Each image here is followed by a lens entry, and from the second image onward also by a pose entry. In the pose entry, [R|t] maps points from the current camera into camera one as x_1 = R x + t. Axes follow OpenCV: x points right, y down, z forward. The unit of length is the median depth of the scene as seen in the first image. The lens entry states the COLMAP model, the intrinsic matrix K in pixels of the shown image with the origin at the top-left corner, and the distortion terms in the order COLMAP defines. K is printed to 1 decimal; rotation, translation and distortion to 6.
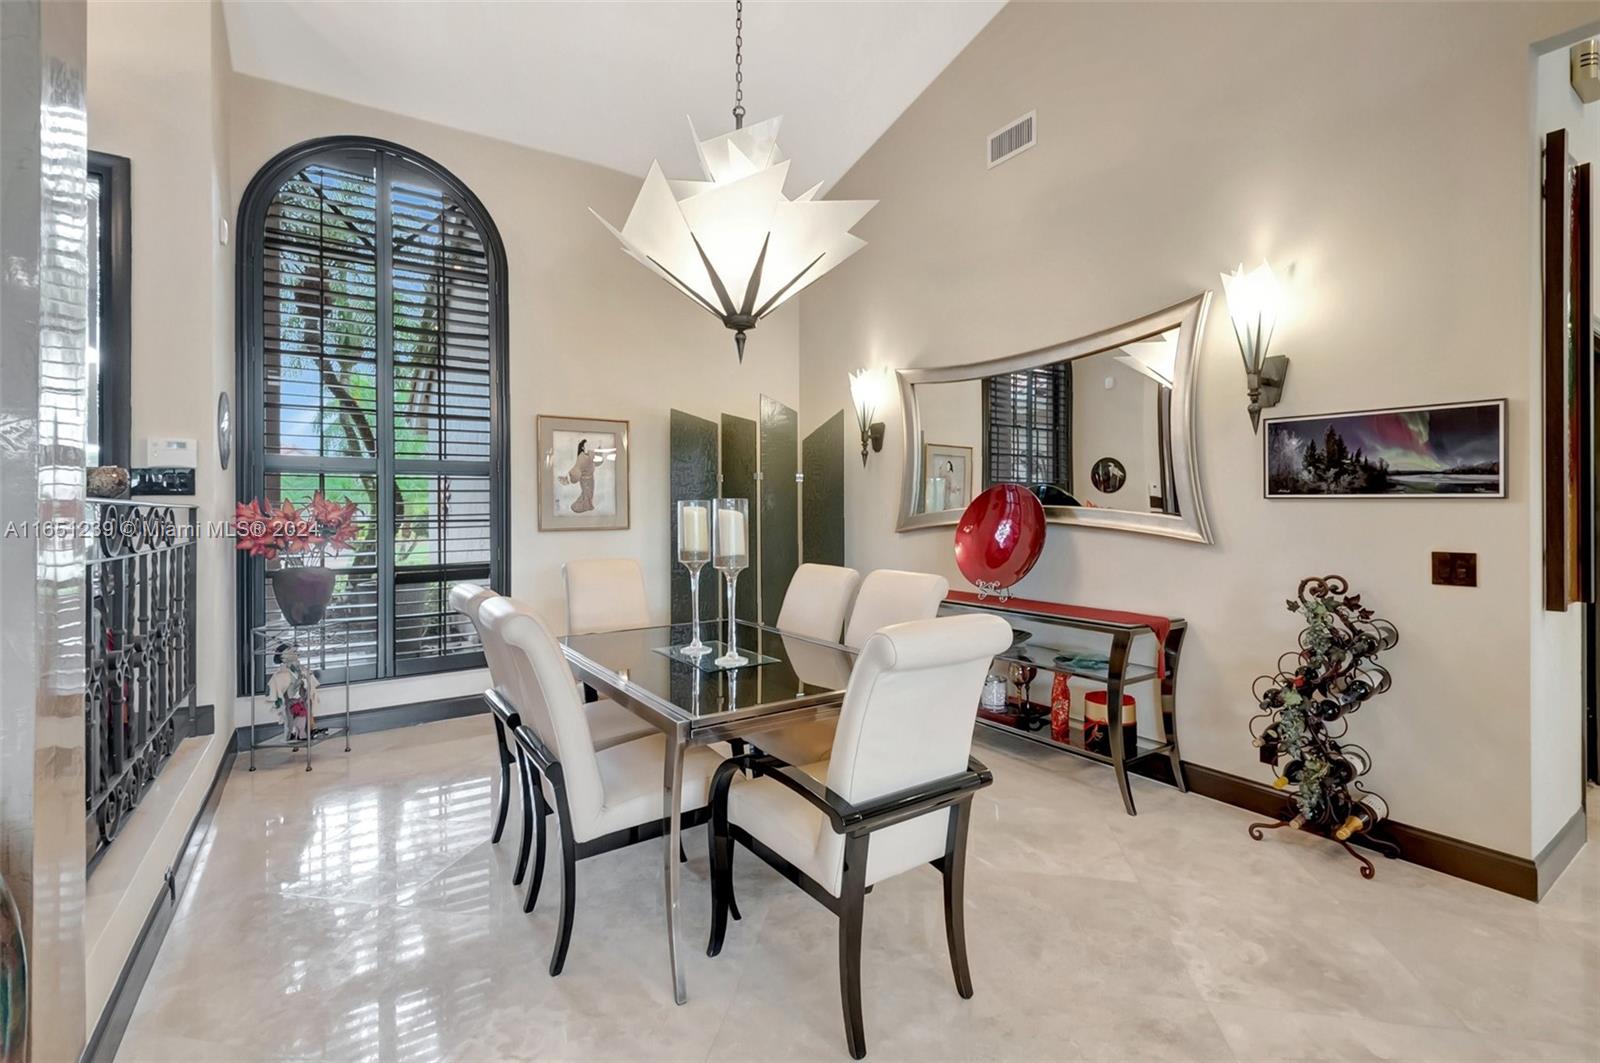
lens RADIAL K [[710.8, 0, 800.7], [0, 710.8, 517.6], [0, 0, 1]] dist [0.001843, -0.013946]
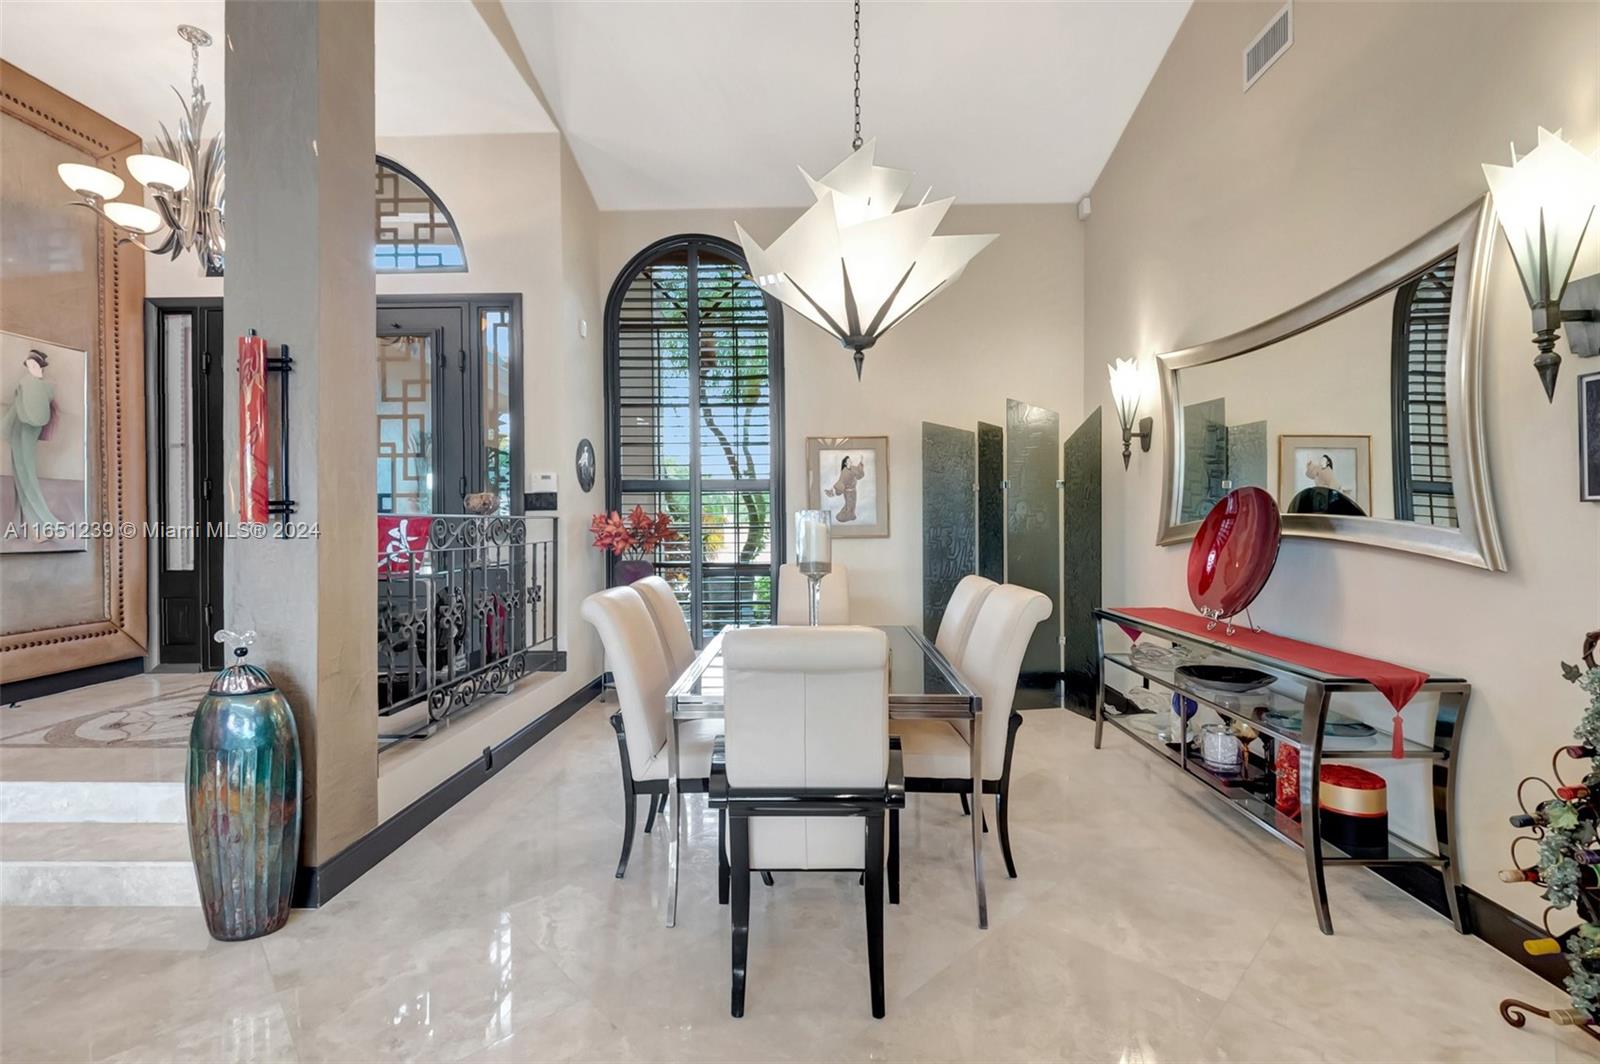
lens RADIAL K [[700.3, 0, 800.0], [0, 700.3, 532.0], [0, 0, 1]] dist [-0.009574, -0.000089]
pose [[0.813935, 0.008640, -0.580892, 0.362043], [-0.003016, 0.999939, 0.010645, -0.002740], [0.580949, -0.006912, 0.813911, 0.079644]]
